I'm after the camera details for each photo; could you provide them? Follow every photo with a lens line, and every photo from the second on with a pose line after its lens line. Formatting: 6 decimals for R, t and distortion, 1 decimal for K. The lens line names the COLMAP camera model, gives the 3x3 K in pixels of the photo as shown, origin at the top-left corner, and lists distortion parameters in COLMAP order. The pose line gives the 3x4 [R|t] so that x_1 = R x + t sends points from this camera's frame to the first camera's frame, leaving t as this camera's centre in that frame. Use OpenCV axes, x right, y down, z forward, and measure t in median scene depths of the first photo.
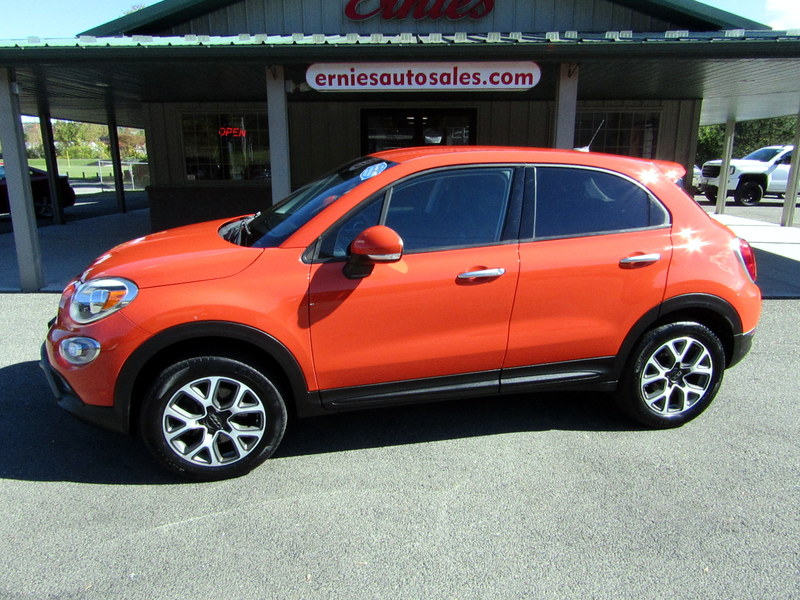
lens RADIAL K [[569.0, 0, 400.0], [0, 569.0, 300.0], [0, 0, 1]] dist [-0.039523, -0.000241]
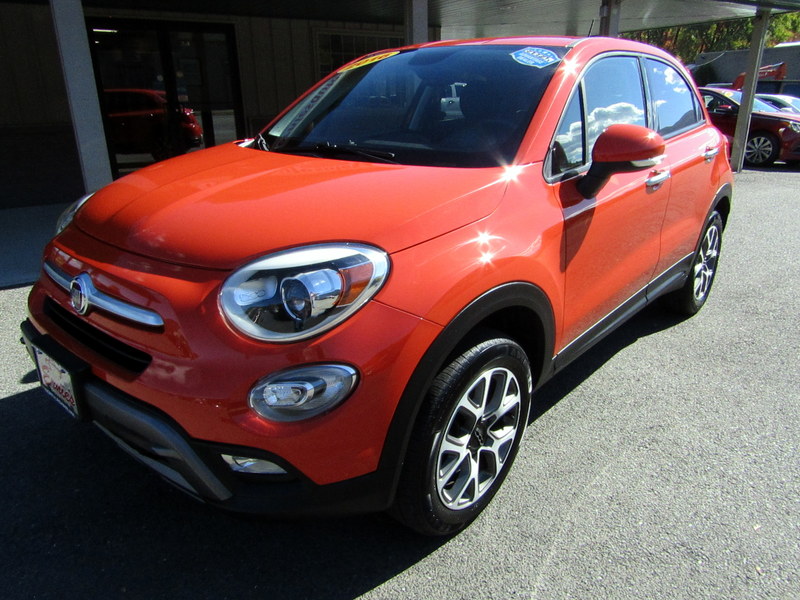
lens RADIAL K [[569.0, 0, 400.0], [0, 569.0, 300.0], [0, 0, 1]] dist [-0.039523, -0.000241]
pose [[0.824717, -0.206244, 0.526598, -0.714295], [0.153295, 0.977797, 0.142879, -0.049519], [-0.544374, -0.037110, 0.838021, 0.501627]]
